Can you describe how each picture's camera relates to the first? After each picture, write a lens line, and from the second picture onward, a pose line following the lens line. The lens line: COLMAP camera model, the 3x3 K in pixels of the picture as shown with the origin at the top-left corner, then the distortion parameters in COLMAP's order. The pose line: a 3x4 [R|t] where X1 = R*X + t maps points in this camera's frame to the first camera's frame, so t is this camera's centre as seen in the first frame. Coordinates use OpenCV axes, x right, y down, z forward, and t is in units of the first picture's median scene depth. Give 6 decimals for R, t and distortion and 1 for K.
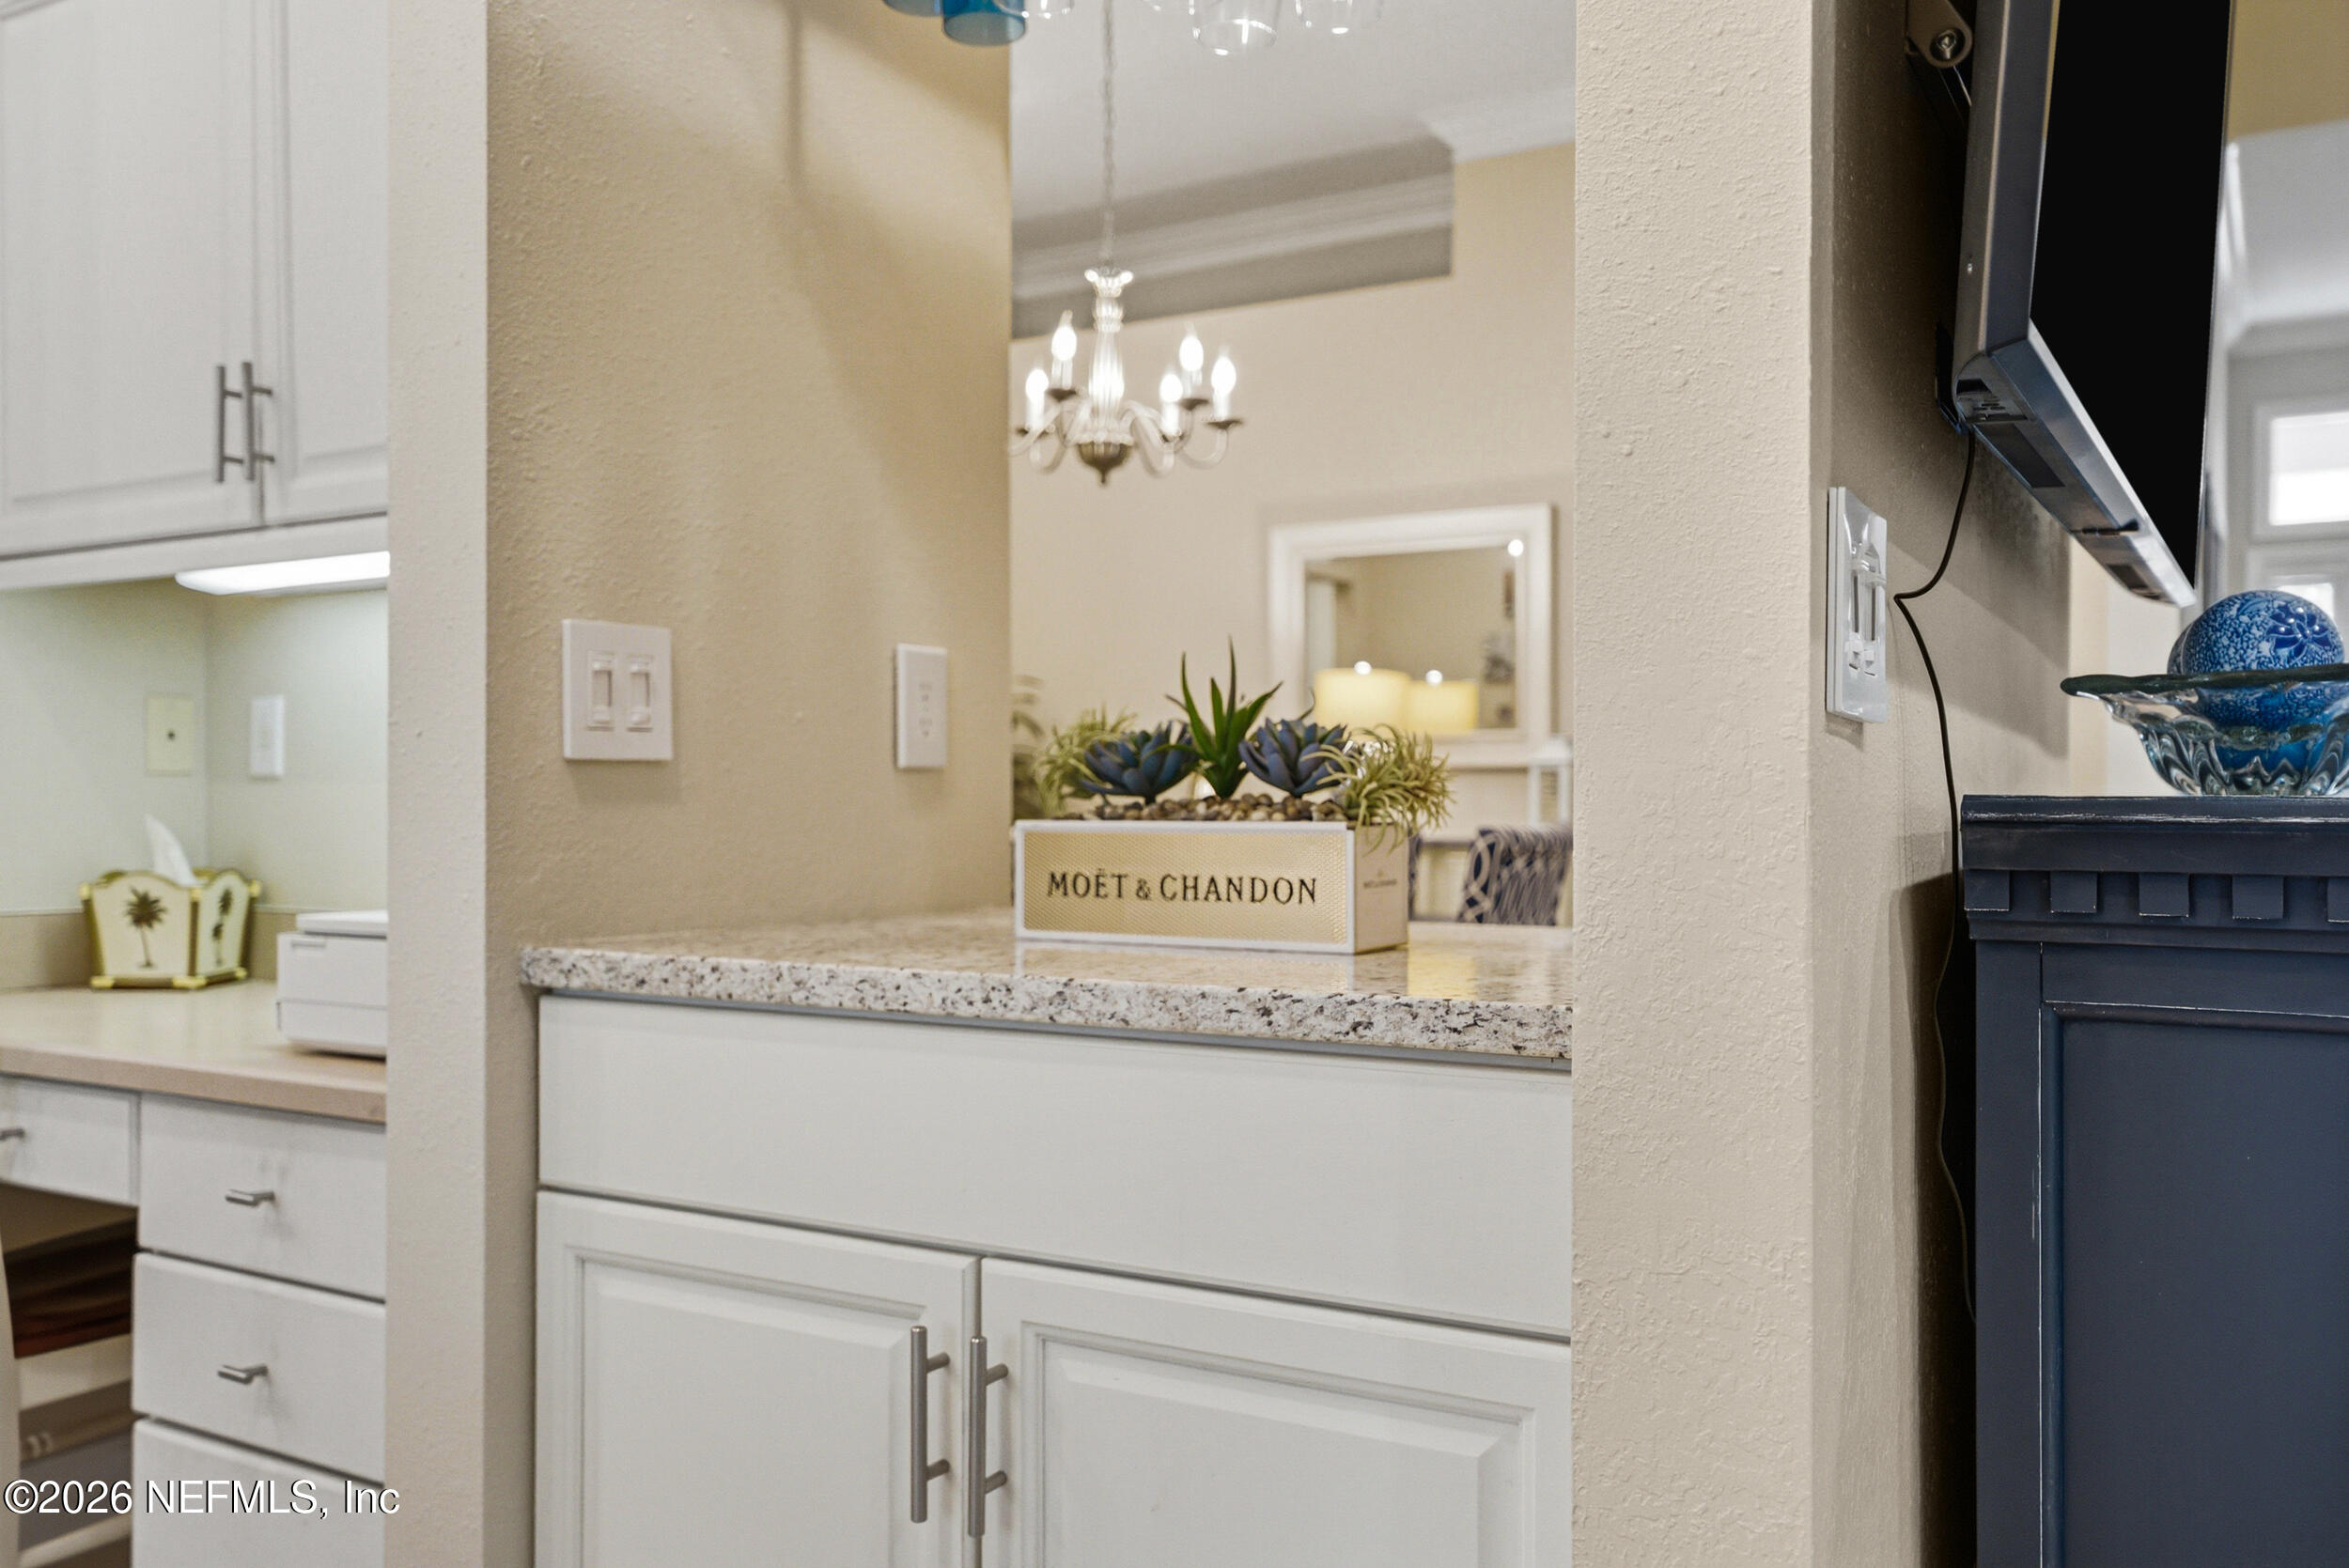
lens RADIAL K [[1905.5, 0, 1182.8], [0, 1905.5, 787.5], [0, 0, 1]] dist [0.005027, 0.005591]
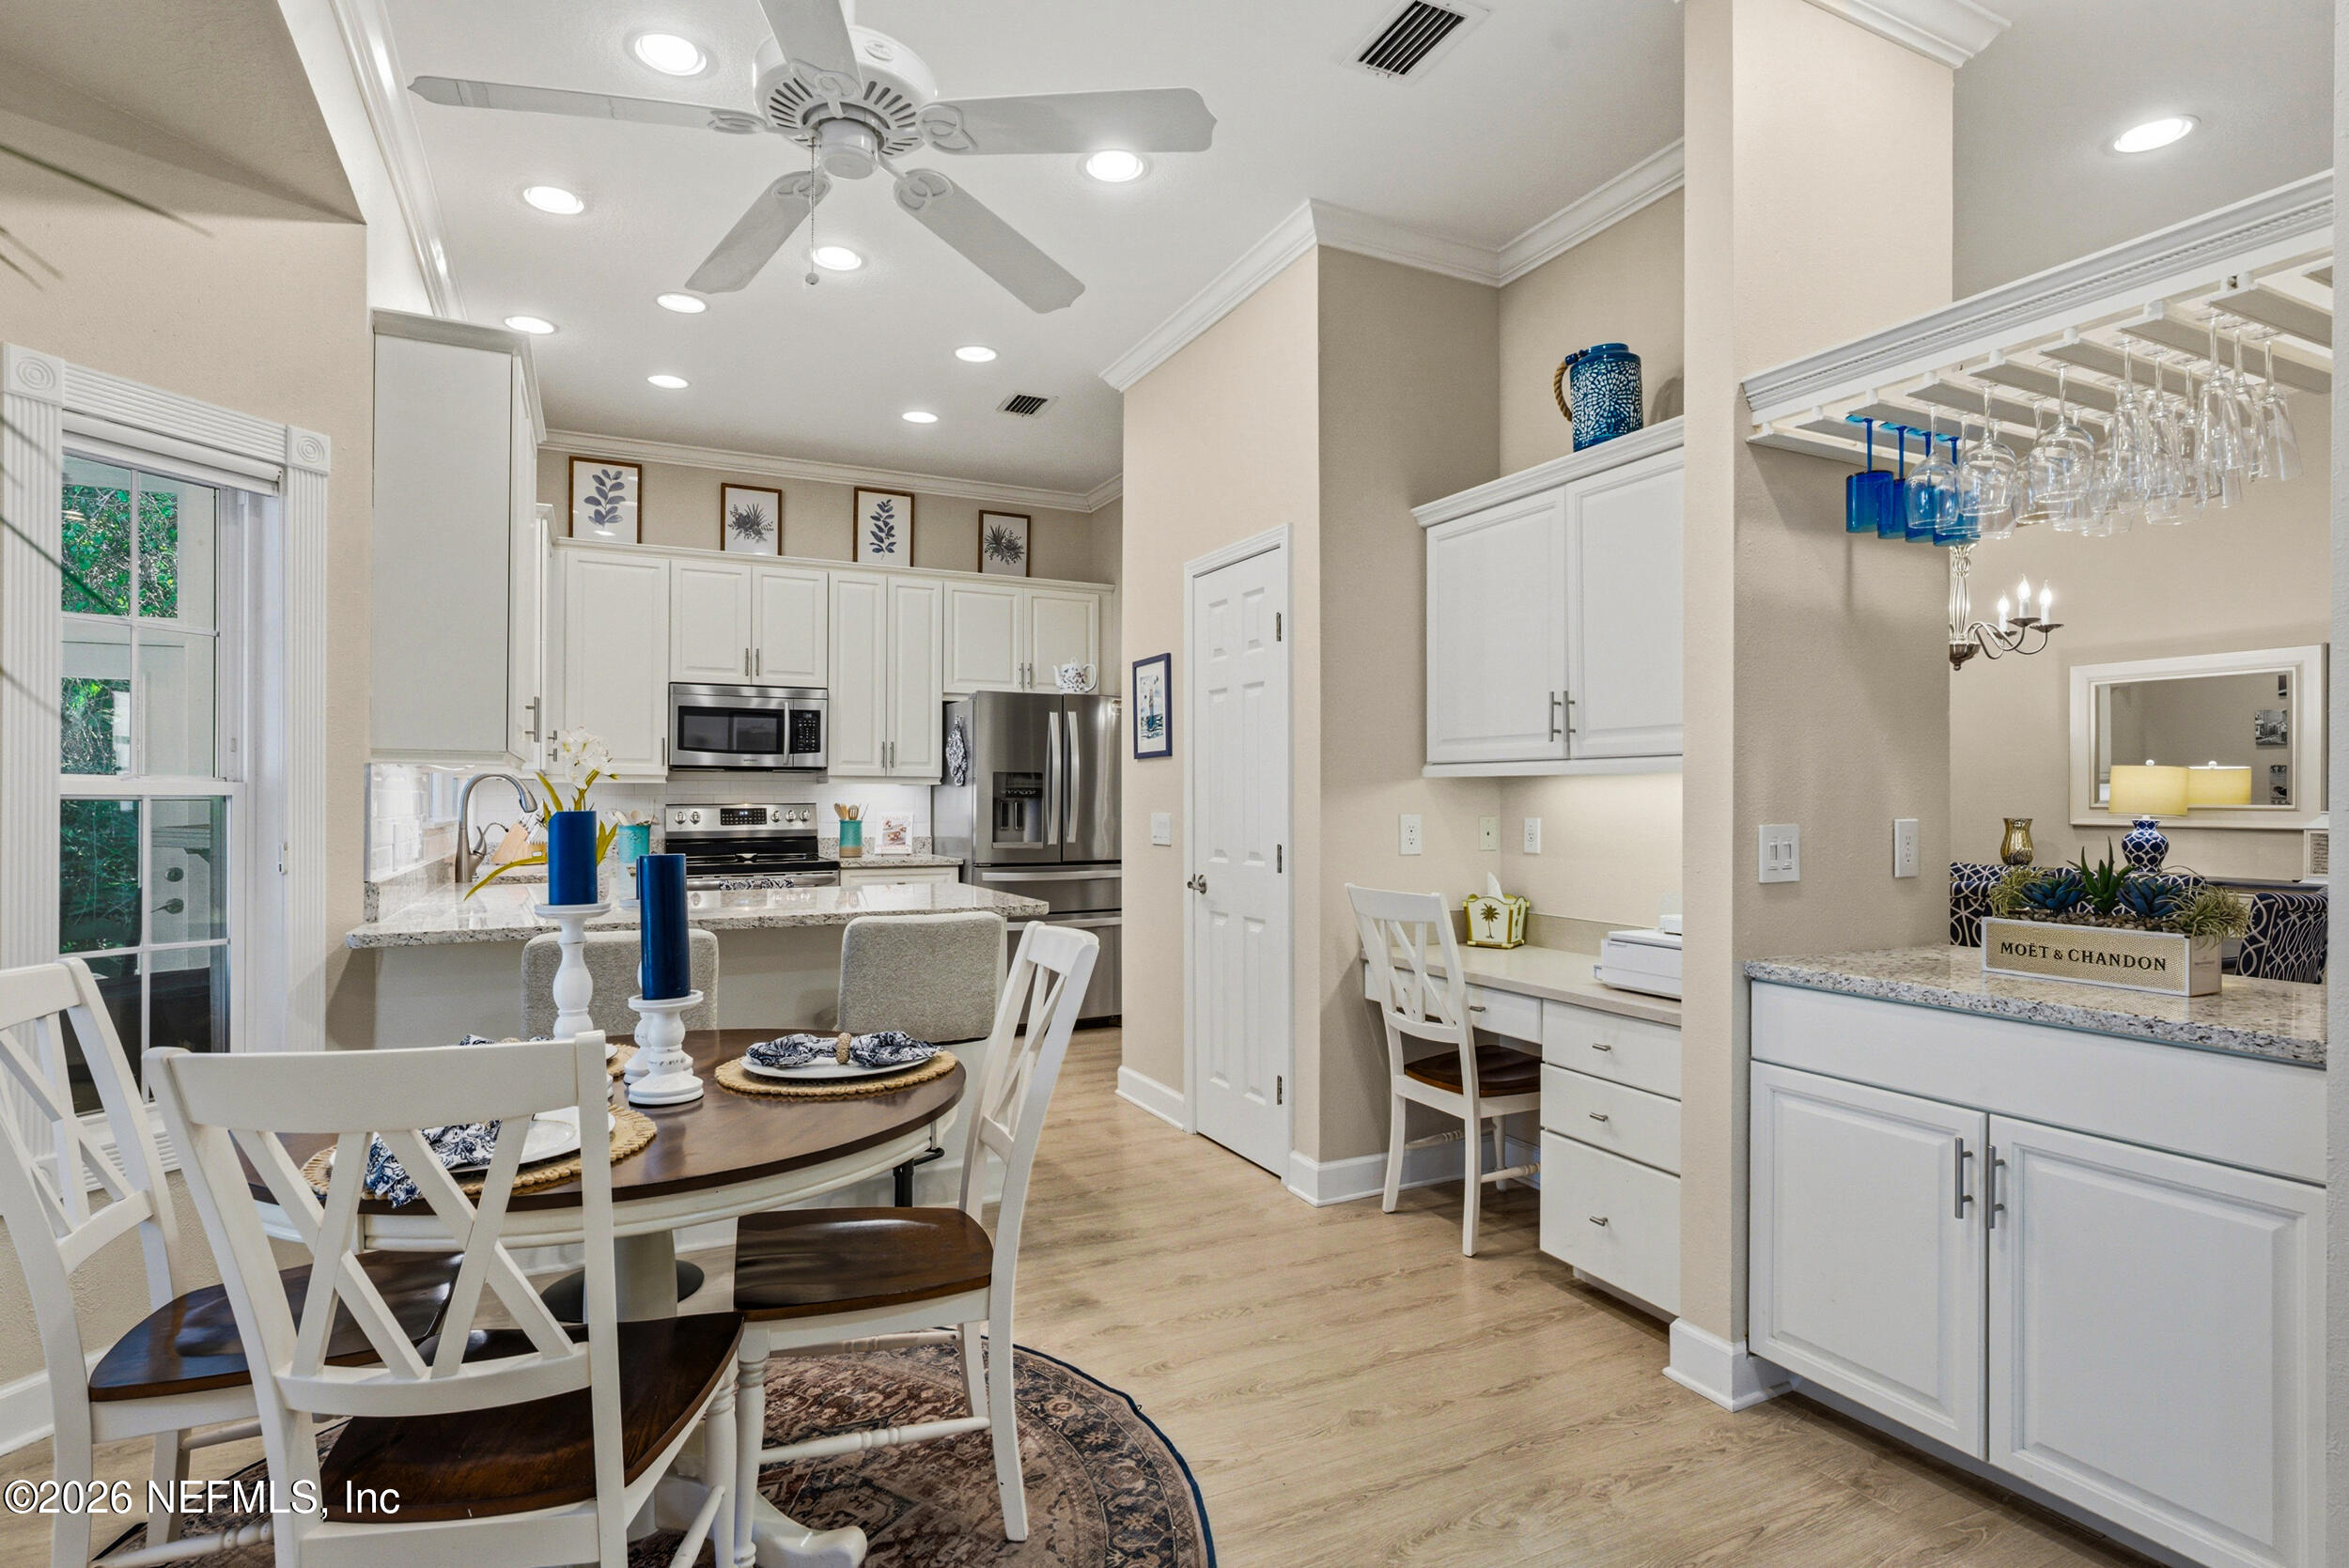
lens RADIAL K [[1200.4, 0, 1158.6], [0, 1200.4, 794.4], [0, 0, 1]] dist [-0.004850, 0.003819]
pose [[0.835488, 0.002183, -0.549504, -0.126654], [-0.001574, 0.999998, 0.001580, -0.128815], [0.549506, -0.000455, 0.835490, -0.692078]]
